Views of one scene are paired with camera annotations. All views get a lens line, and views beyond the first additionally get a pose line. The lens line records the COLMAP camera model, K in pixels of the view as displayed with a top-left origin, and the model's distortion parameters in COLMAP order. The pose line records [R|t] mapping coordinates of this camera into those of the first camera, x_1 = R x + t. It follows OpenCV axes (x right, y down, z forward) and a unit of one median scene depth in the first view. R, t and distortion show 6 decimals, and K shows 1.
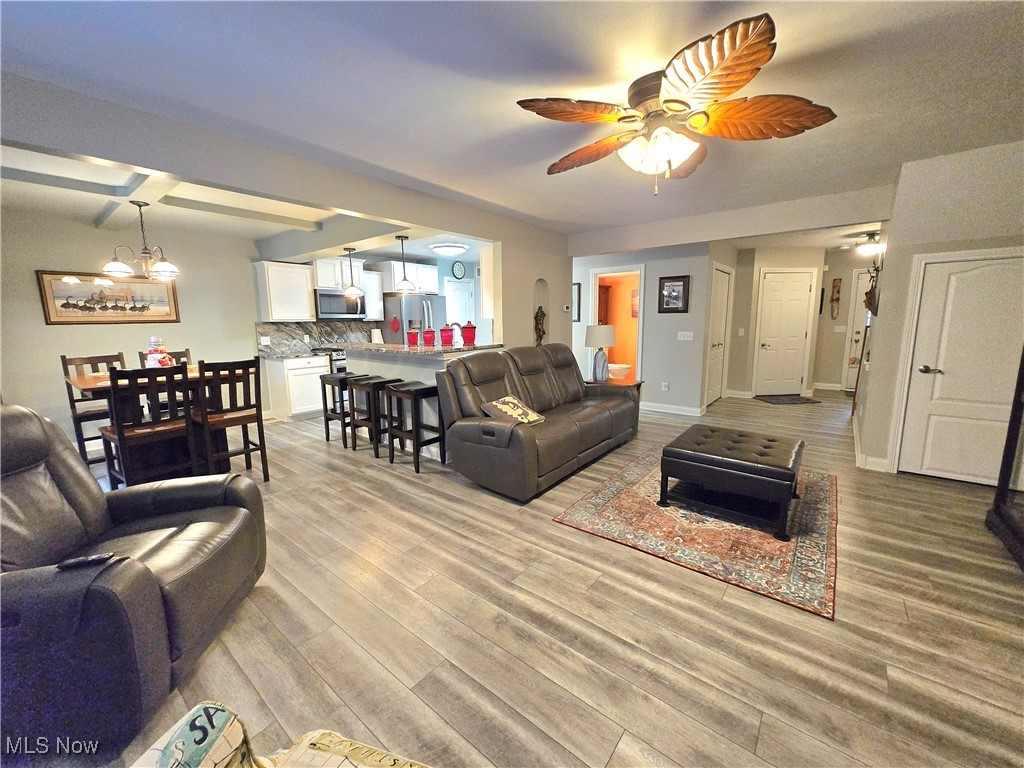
lens RADIAL K [[403.1, 0, 513.4], [0, 403.1, 379.1], [0, 0, 1]] dist [0.000888, 0.000148]
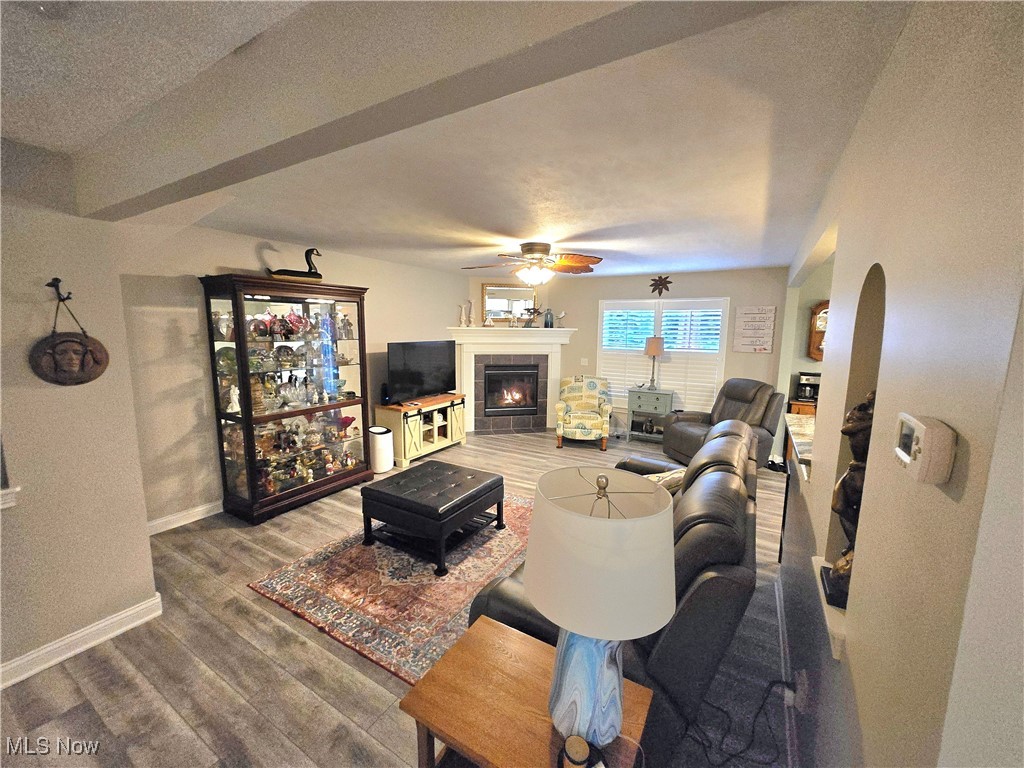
lens RADIAL K [[403.1, 0, 508.5], [0, 403.1, 383.5], [0, 0, 1]] dist [0.000888, 0.000148]
pose [[-0.991538, 0.010733, -0.129373, 0.641736], [-0.027233, 0.957204, 0.288131, -0.532424], [0.126929, 0.289216, -0.948811, 2.561364]]
